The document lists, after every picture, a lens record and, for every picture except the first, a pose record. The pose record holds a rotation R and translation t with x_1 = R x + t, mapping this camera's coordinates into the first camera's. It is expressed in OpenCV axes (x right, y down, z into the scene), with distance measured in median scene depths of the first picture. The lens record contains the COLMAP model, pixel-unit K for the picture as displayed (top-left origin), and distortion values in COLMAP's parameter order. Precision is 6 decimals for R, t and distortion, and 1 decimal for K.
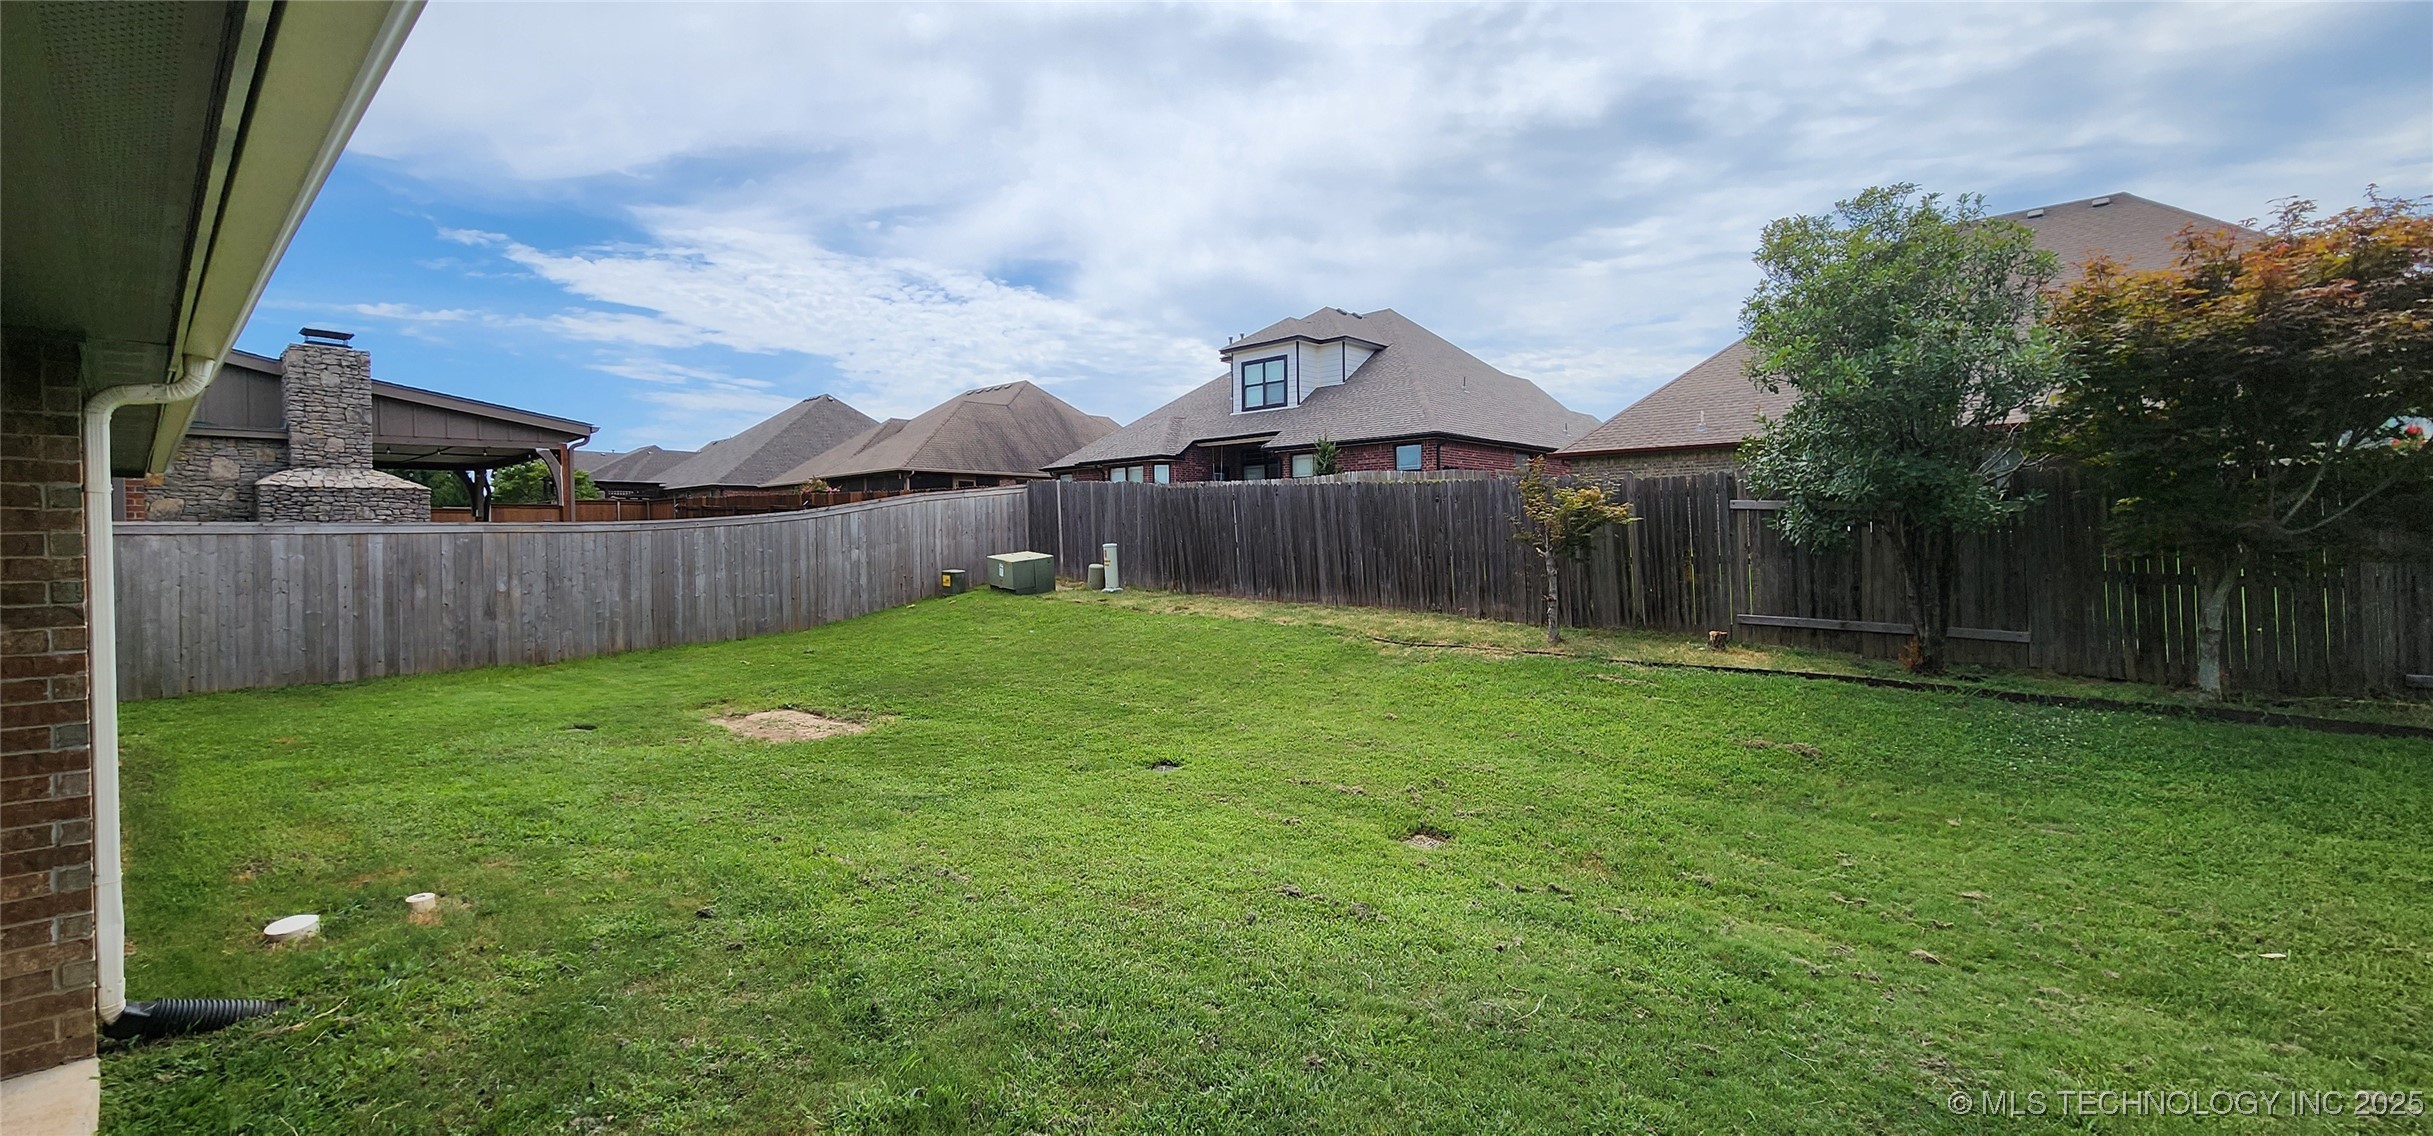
lens RADIAL K [[1002.6, 0, 1194.7], [0, 1002.6, 559.0], [0, 0, 1]] dist [0.000839, -0.000441]
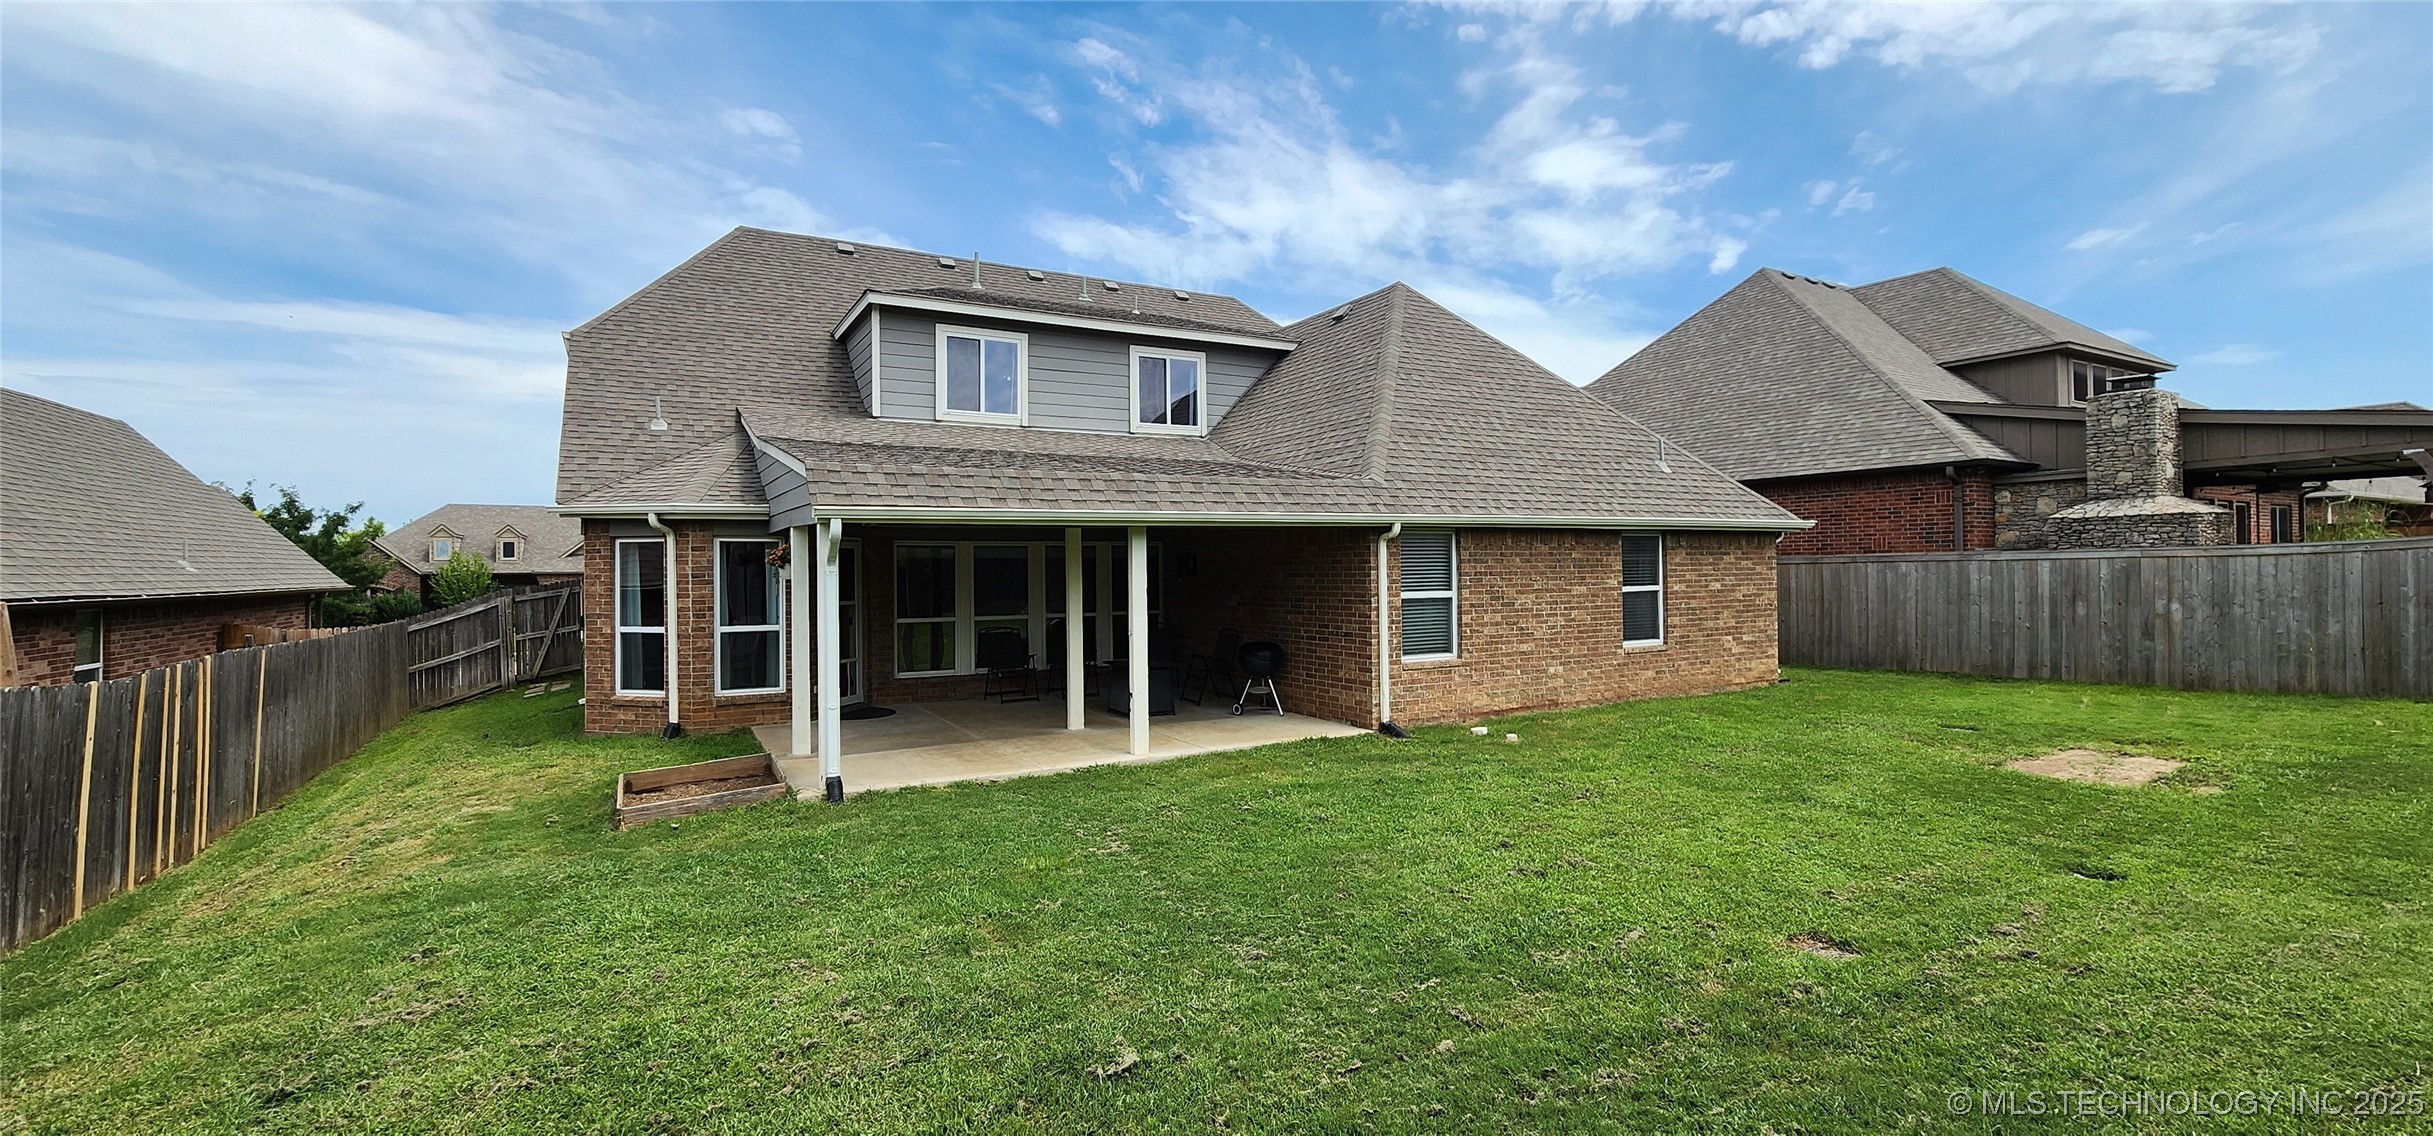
lens RADIAL K [[1002.6, 0, 1194.7], [0, 1002.6, 559.0], [0, 0, 1]] dist [0.000839, -0.000441]
pose [[-0.309532, 0.003368, -0.950883, 0.650592], [-0.001546, 0.999991, 0.004045, -0.029128], [0.950888, 0.002722, -0.309524, 0.409202]]
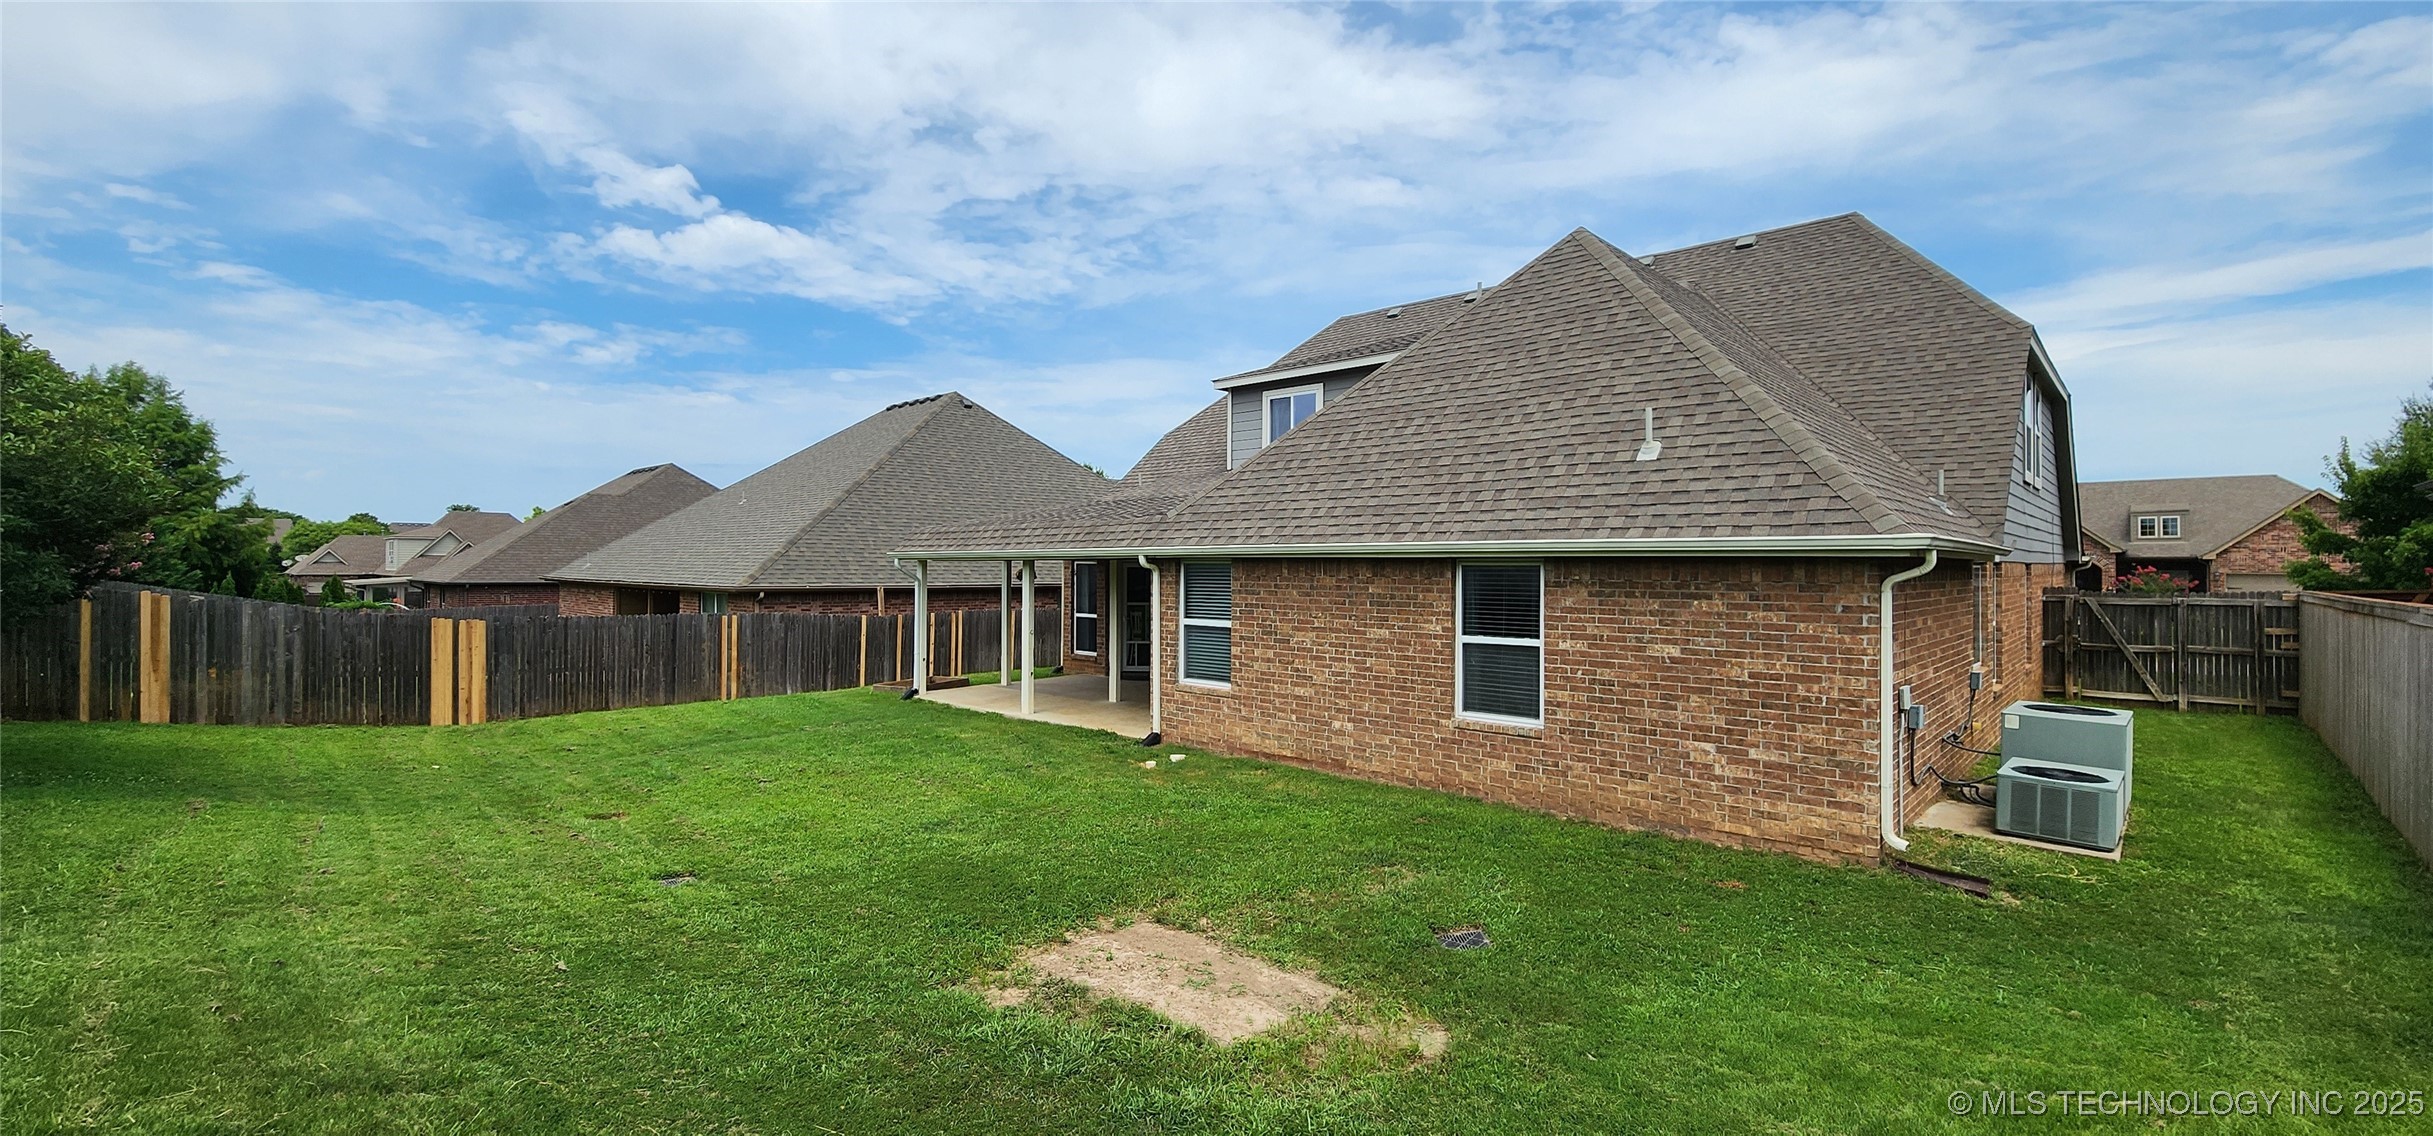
lens RADIAL K [[1002.6, 0, 1194.7], [0, 1002.6, 559.0], [0, 0, 1]] dist [0.000839, -0.000441]
pose [[-0.999904, 0.001019, 0.013848, -0.366612], [0.001163, 0.999945, 0.010431, -0.065604], [-0.013837, 0.010446, -0.999850, 1.342369]]
